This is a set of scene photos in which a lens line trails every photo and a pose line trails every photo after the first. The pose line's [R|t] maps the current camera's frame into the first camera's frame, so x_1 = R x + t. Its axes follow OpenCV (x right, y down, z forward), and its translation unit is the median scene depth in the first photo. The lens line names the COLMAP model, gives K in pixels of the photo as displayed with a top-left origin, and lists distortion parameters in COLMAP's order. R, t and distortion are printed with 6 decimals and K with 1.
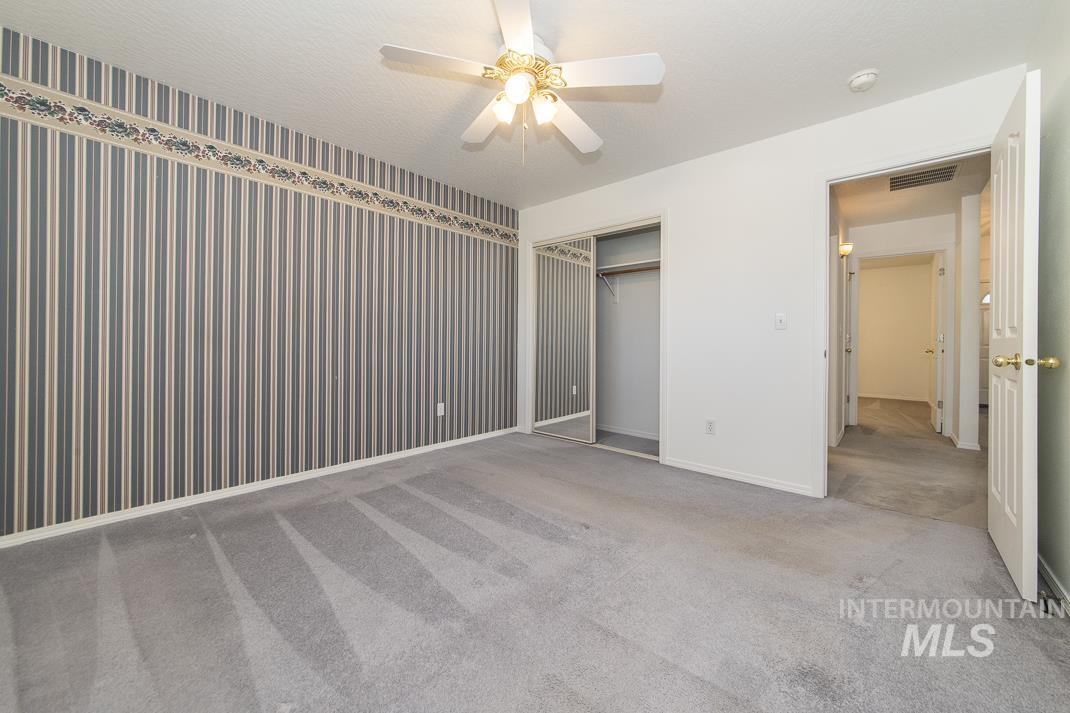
lens RADIAL K [[404.8, 0, 537.6], [0, 404.8, 341.1], [0, 0, 1]] dist [-0.001153, -0.000186]
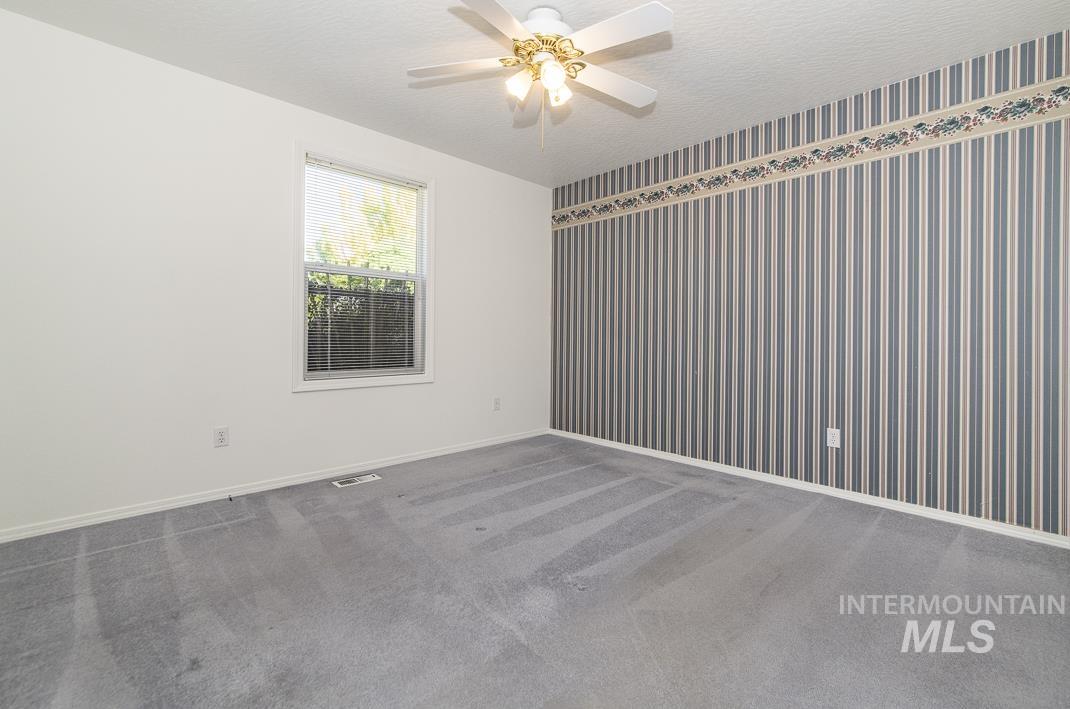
lens RADIAL K [[418.7, 0, 537.8], [0, 418.7, 334.2], [0, 0, 1]] dist [-0.000704, 0.000108]
pose [[-0.038733, -0.007791, -0.999219, 0.477208], [-0.006189, 0.999952, -0.007557, 0.004815], [0.999230, 0.005891, -0.038780, 0.540557]]
